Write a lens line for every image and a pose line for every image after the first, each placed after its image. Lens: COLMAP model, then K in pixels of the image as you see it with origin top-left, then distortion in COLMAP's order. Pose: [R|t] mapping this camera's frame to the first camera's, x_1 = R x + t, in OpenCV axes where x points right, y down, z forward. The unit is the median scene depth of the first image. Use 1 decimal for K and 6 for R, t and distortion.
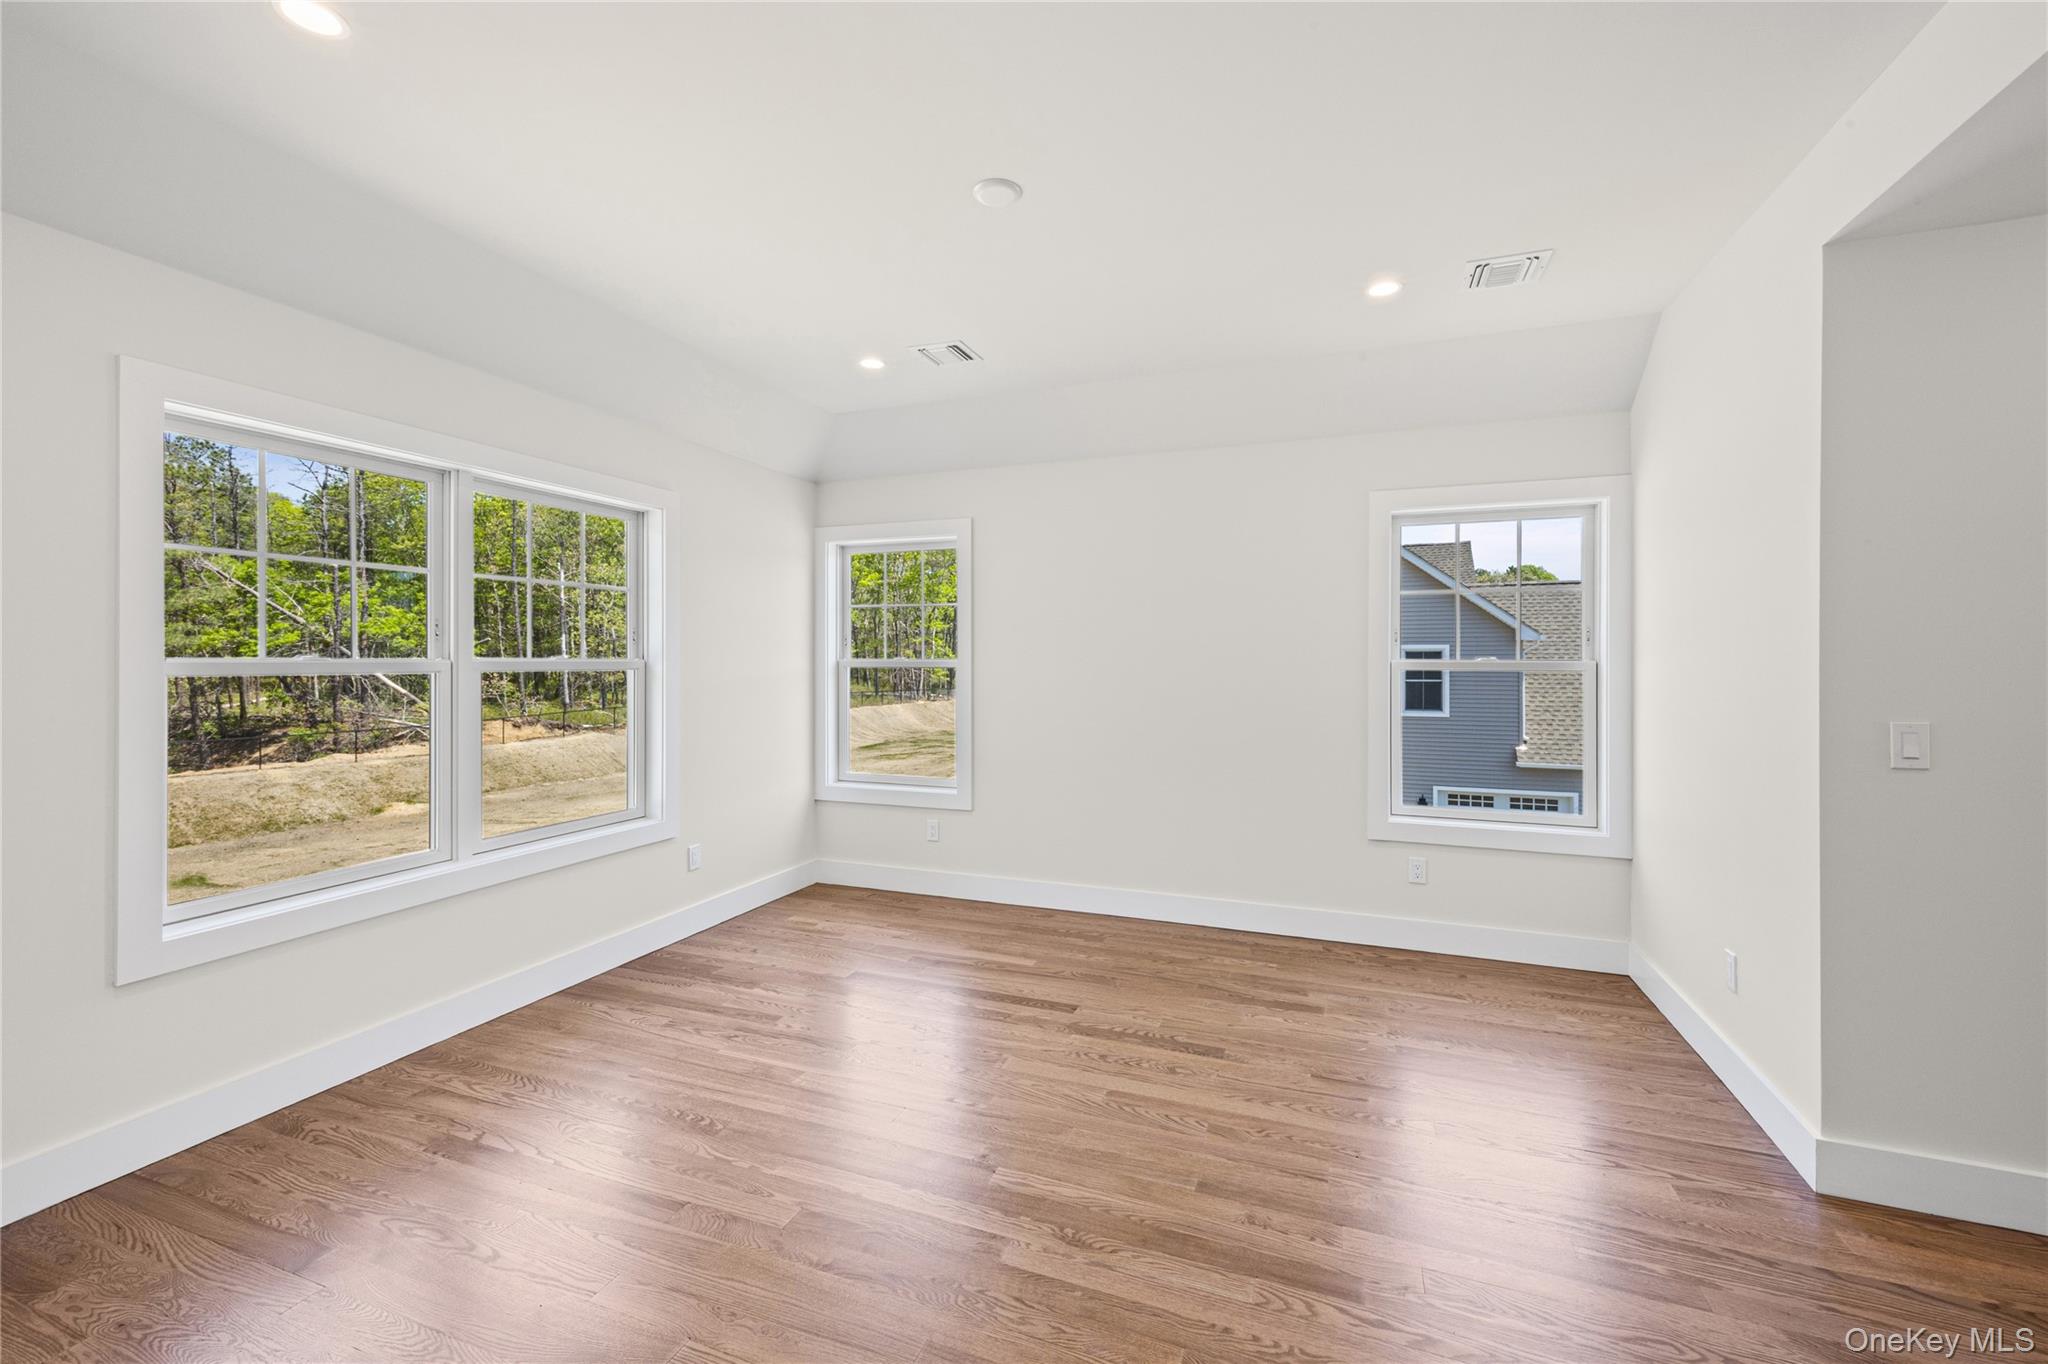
lens RADIAL K [[828.6, 0, 1040.8], [0, 828.6, 664.3], [0, 0, 1]] dist [0.009638, -0.000436]
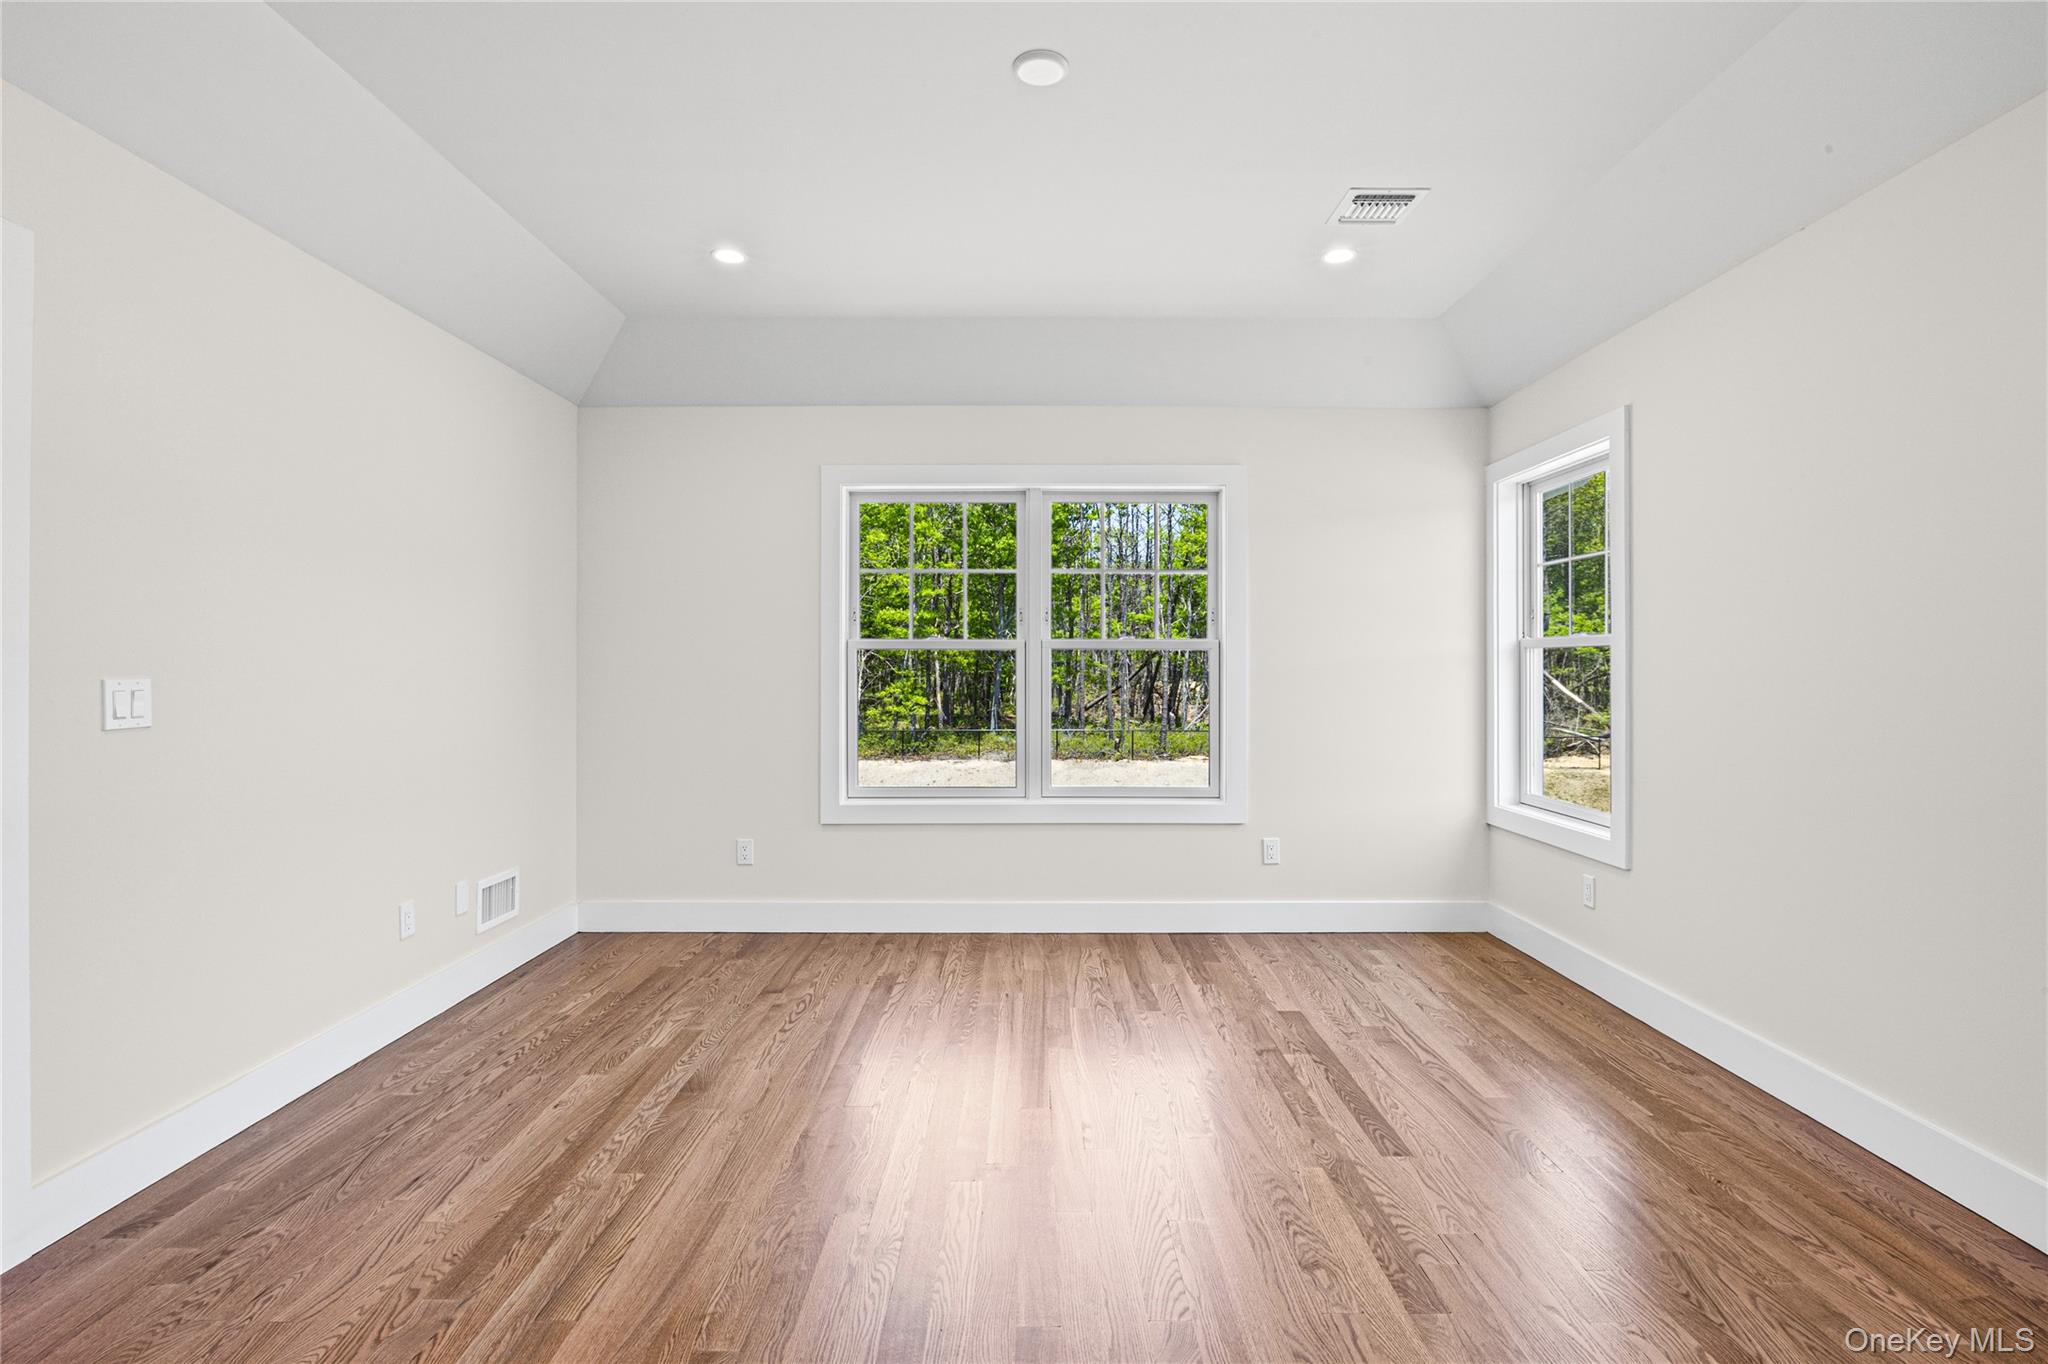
lens RADIAL K [[961.4, 0, 1032.8], [0, 961.4, 680.1], [0, 0, 1]] dist [-0.004178, -0.001975]
pose [[0.354305, 0.008604, -0.935090, 0.641108], [-0.003096, 0.999963, 0.008028, 0.041914], [0.935125, 0.000050, 0.354318, 0.475414]]
